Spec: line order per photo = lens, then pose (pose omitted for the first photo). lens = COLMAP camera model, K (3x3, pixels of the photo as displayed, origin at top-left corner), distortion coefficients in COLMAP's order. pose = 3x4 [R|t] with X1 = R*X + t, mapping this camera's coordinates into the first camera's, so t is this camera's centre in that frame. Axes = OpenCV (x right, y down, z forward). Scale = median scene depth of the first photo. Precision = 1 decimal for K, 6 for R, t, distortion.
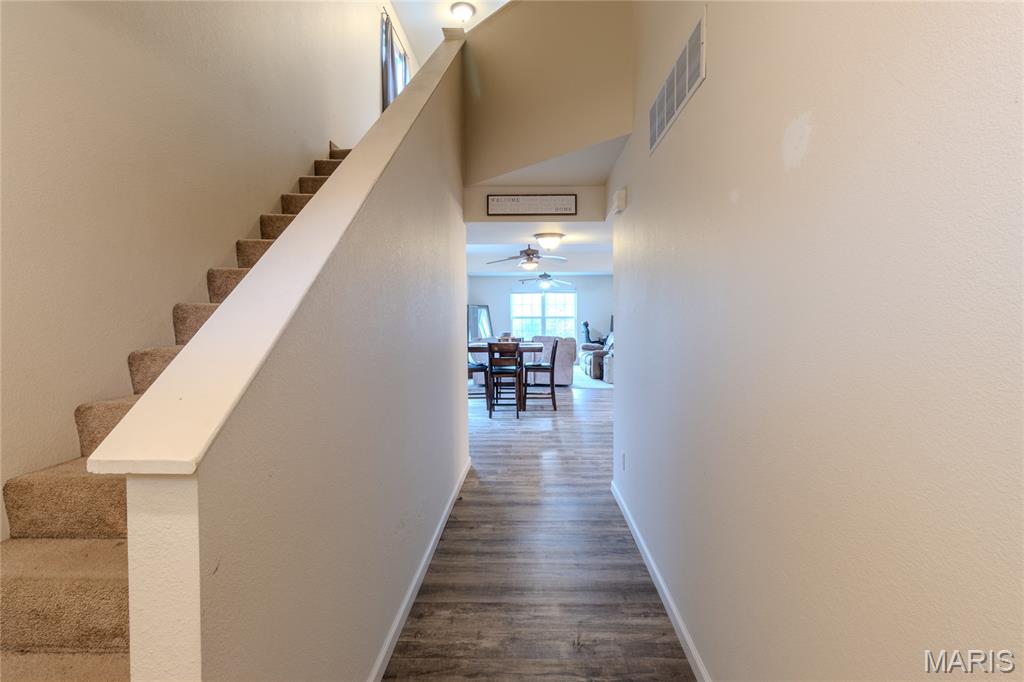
lens RADIAL K [[474.5, 0, 525.8], [0, 474.5, 327.1], [0, 0, 1]] dist [0.002835, 0.000057]
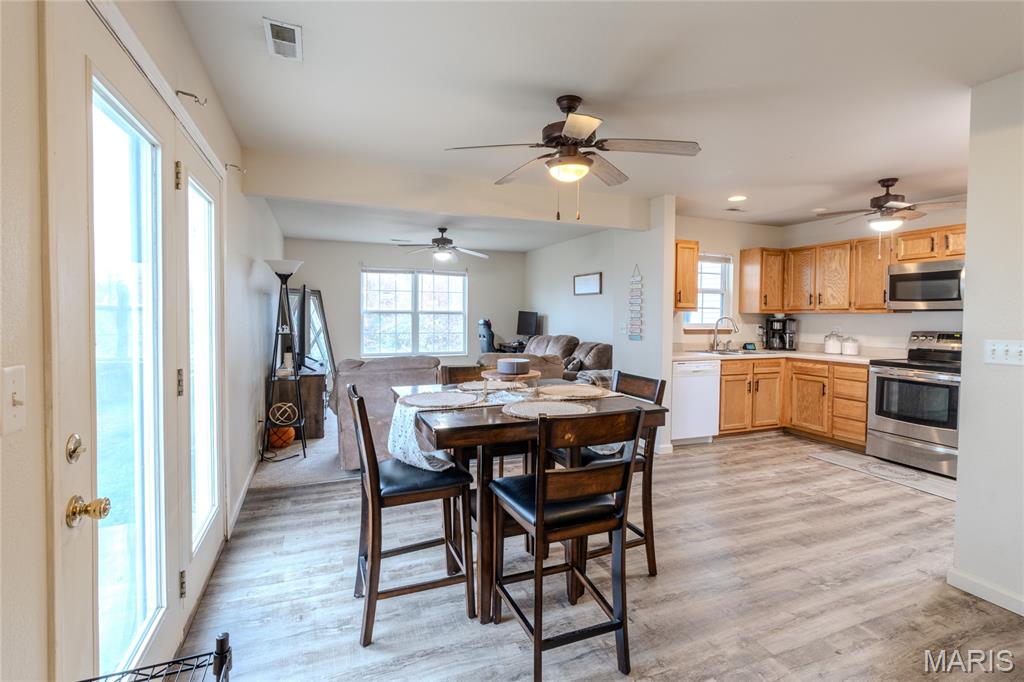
lens RADIAL K [[476.1, 0, 525.5], [0, 476.1, 327.7], [0, 0, 1]] dist [0.004099, -0.000283]
pose [[0.913253, 0.001019, 0.407392, -0.276412], [-0.006057, 0.999920, 0.011077, -0.026491], [-0.407348, -0.012584, 0.913186, 1.154554]]
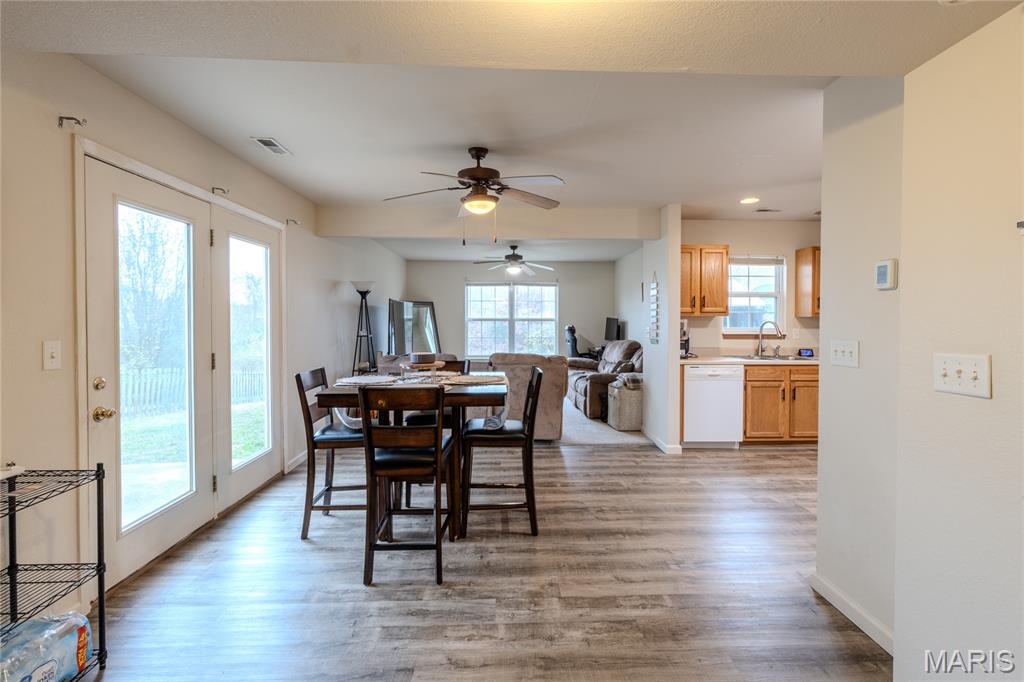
lens RADIAL K [[468.9, 0, 527.6], [0, 468.9, 328.4], [0, 0, 1]] dist [0.000058, -0.000224]
pose [[0.997588, 0.004829, 0.069242, 0.040184], [-0.004744, 0.999988, -0.001403, -0.021111], [-0.069248, 0.001072, 0.997599, 0.935403]]
